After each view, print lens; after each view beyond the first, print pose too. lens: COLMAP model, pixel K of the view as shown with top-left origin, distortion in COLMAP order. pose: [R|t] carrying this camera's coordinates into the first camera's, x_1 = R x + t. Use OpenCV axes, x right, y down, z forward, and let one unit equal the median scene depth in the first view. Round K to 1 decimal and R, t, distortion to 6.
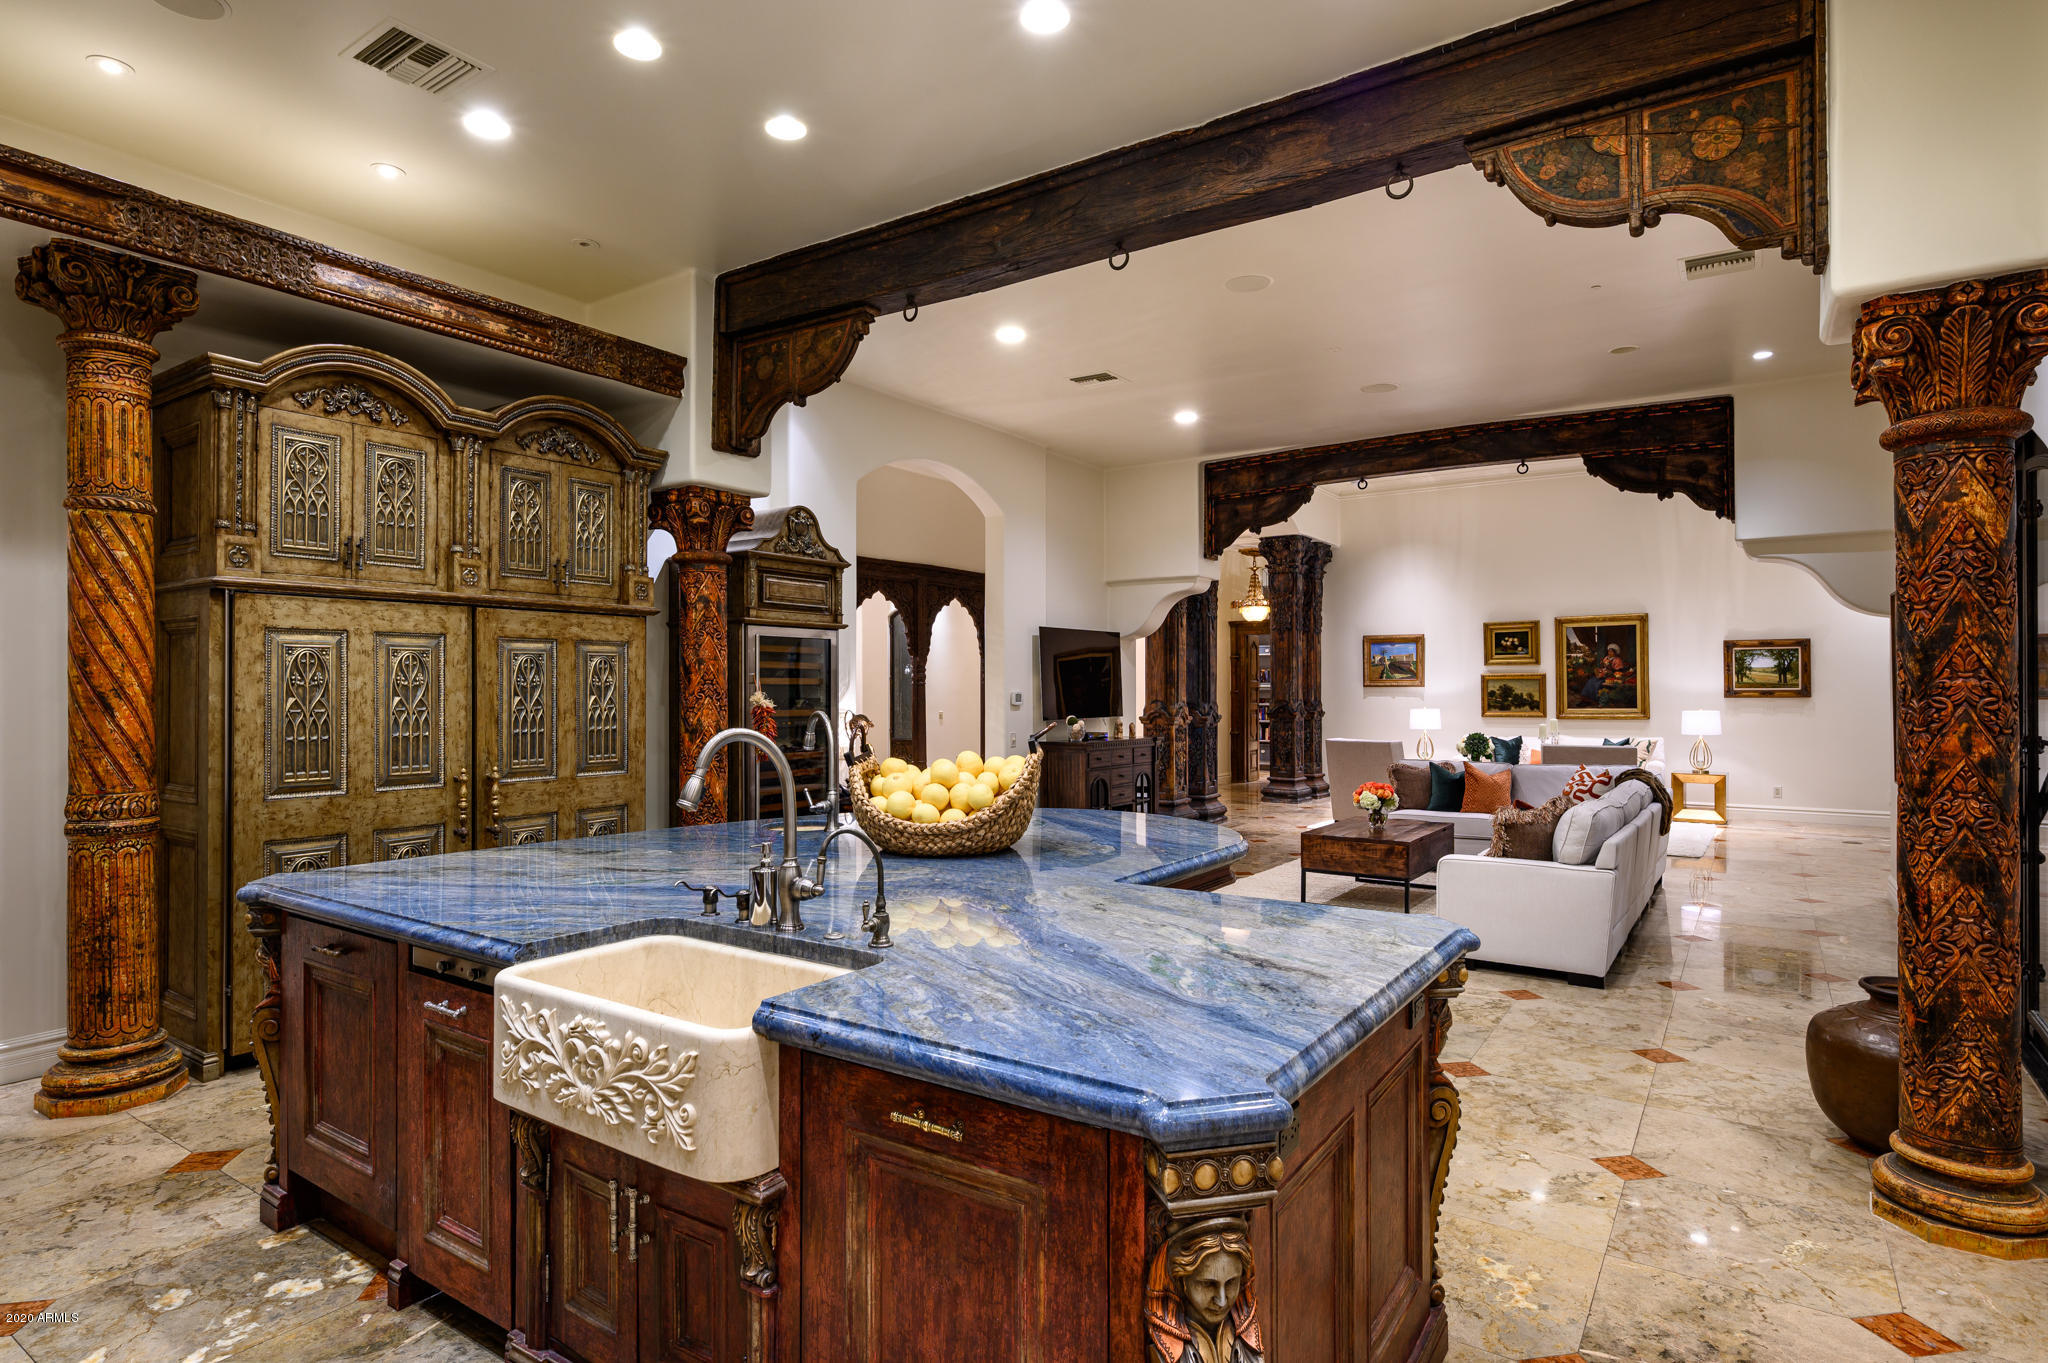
lens RADIAL K [[1081.2, 0, 1024.0], [0, 1081.2, 681.5], [0, 0, 1]] dist [0.006343, 0.000970]
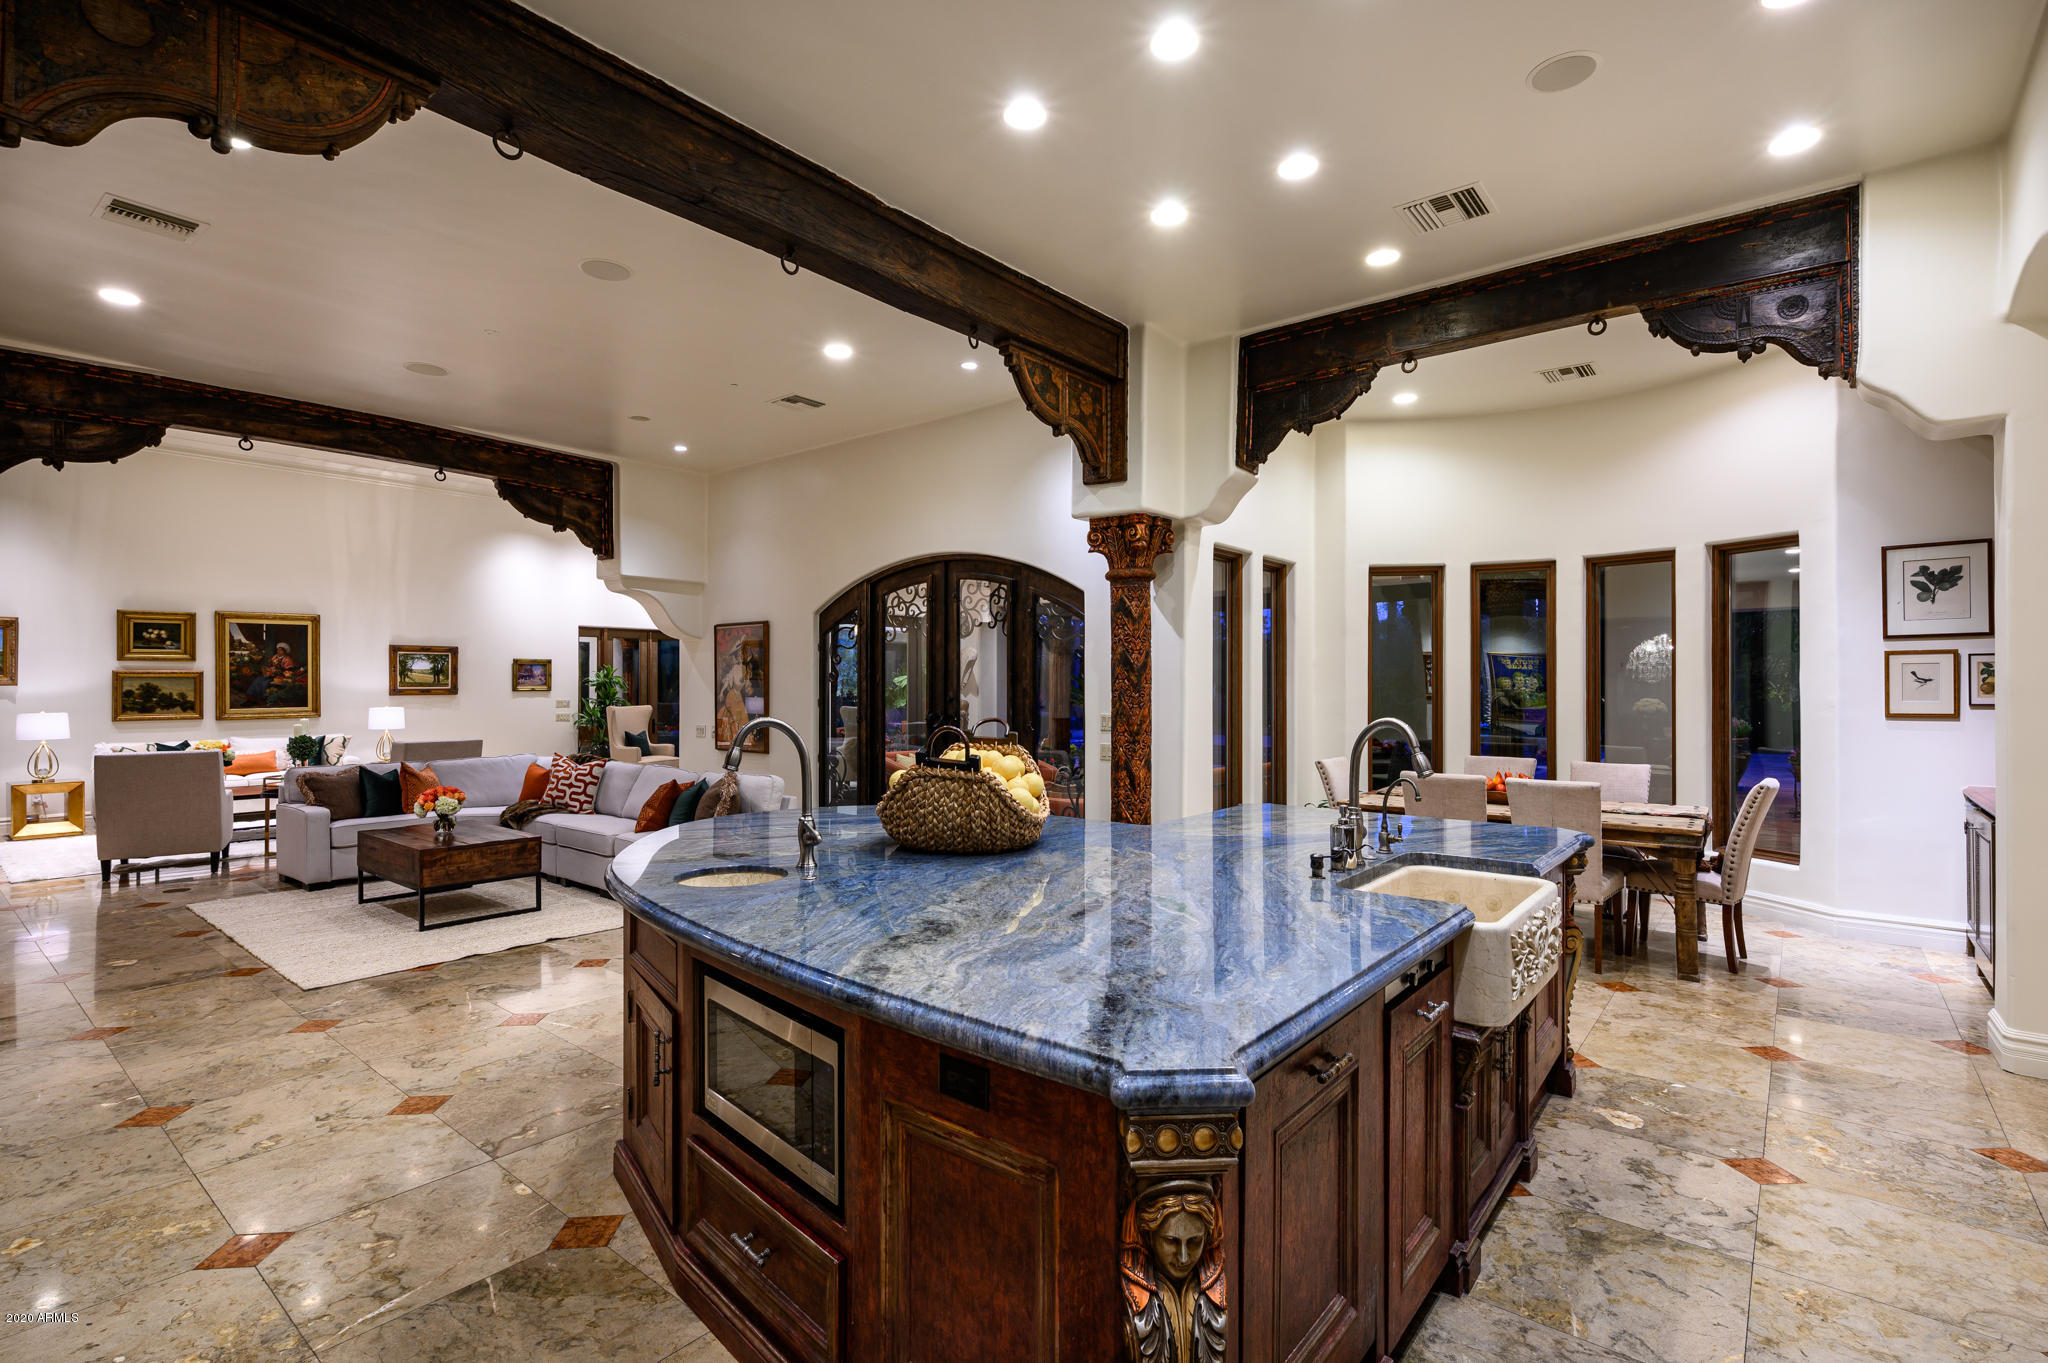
lens RADIAL K [[956.5, 0, 1024.0], [0, 956.5, 681.5], [0, 0, 1]] dist [0.003654, -0.000392]
pose [[0.095422, 0.005359, 0.995422, -0.287517], [-0.006549, 0.999967, -0.004756, 0.000737], [-0.995415, -0.006065, 0.095454, 0.255964]]
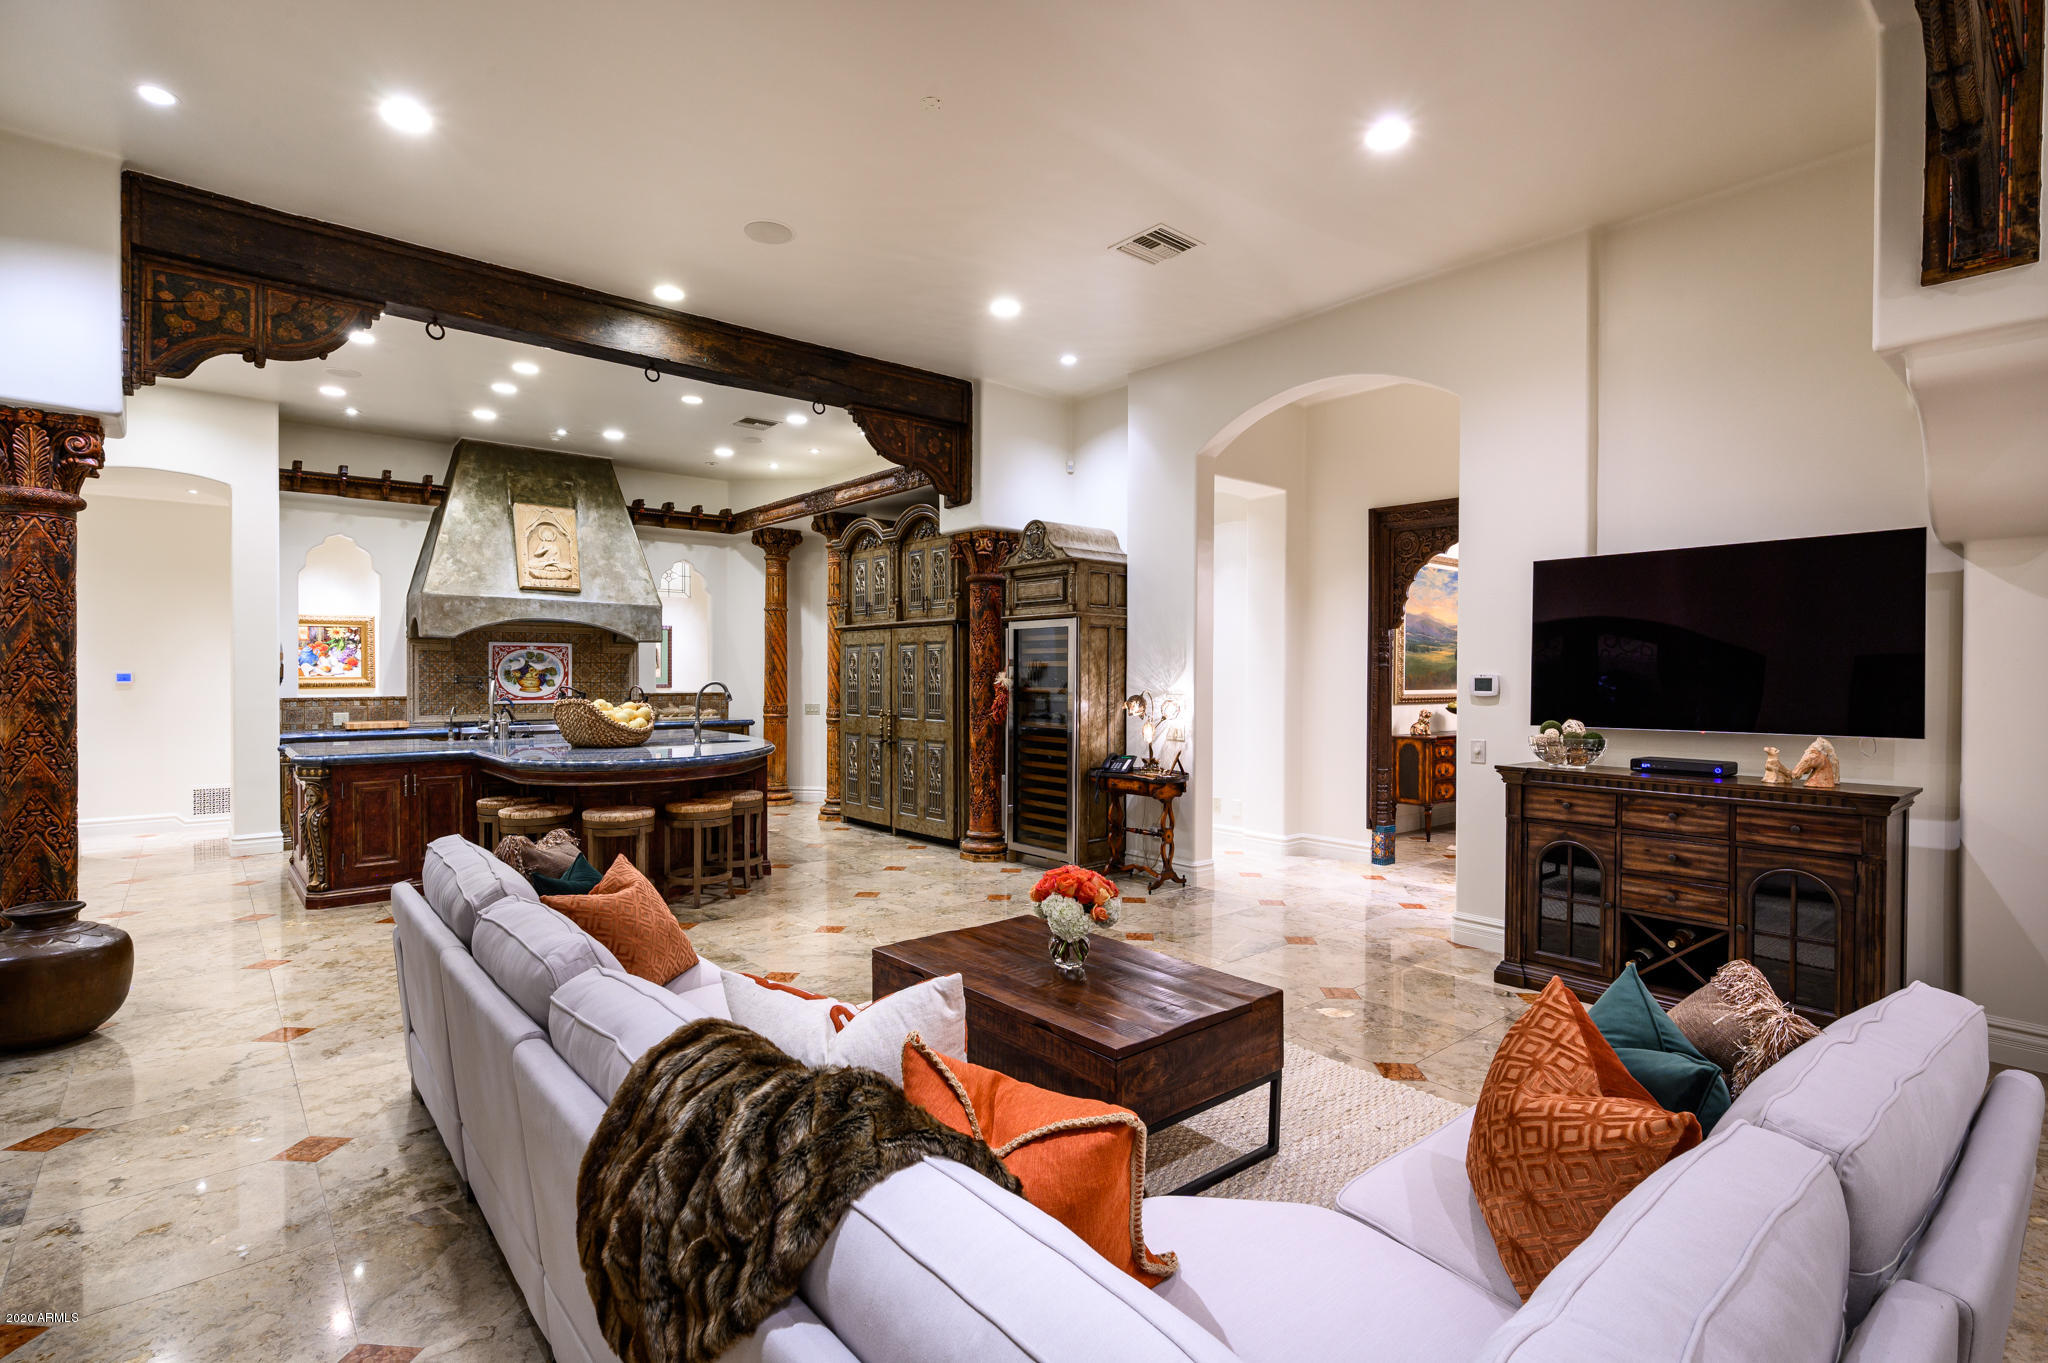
lens RADIAL K [[966.0, 0, 1024.0], [0, 966.0, 681.5], [0, 0, 1]] dist [-0.001305, 0.000044]
pose [[-0.261873, 0.007989, -0.965069, 0.452950], [0.004538, 0.999965, 0.007047, 0.006634], [0.965092, -0.002534, -0.261900, 0.678805]]
